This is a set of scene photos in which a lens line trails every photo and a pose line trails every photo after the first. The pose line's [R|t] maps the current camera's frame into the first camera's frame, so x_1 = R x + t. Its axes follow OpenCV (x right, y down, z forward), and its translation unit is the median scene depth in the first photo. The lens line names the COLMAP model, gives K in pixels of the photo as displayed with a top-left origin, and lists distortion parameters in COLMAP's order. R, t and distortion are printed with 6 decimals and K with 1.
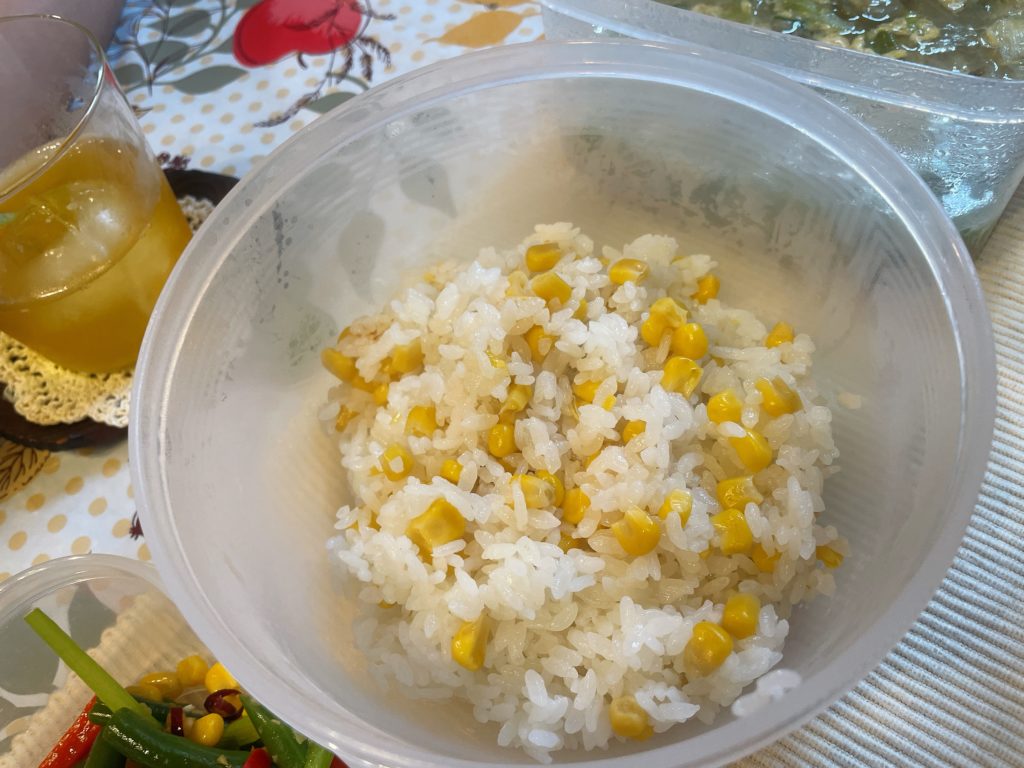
lens RADIAL K [[750.2, 0, 512.0], [0, 750.2, 384.0], [0, 0, 1]] dist [0.075651, -0.111082]
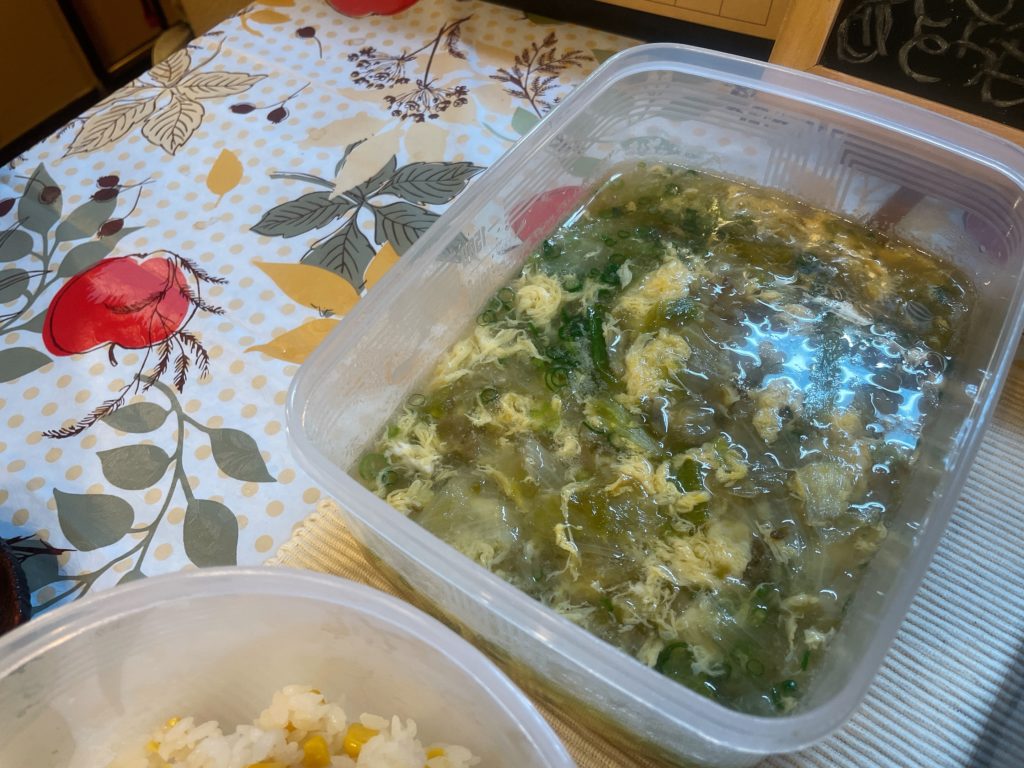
lens RADIAL K [[750.2, 0, 512.0], [0, 750.2, 384.0], [0, 0, 1]] dist [0.075651, -0.111082]
pose [[0.996005, 0.057628, 0.068214, 0.184612], [-0.051486, 0.994735, -0.088607, -0.429439], [-0.072961, 0.084741, 0.993728, 0.070476]]
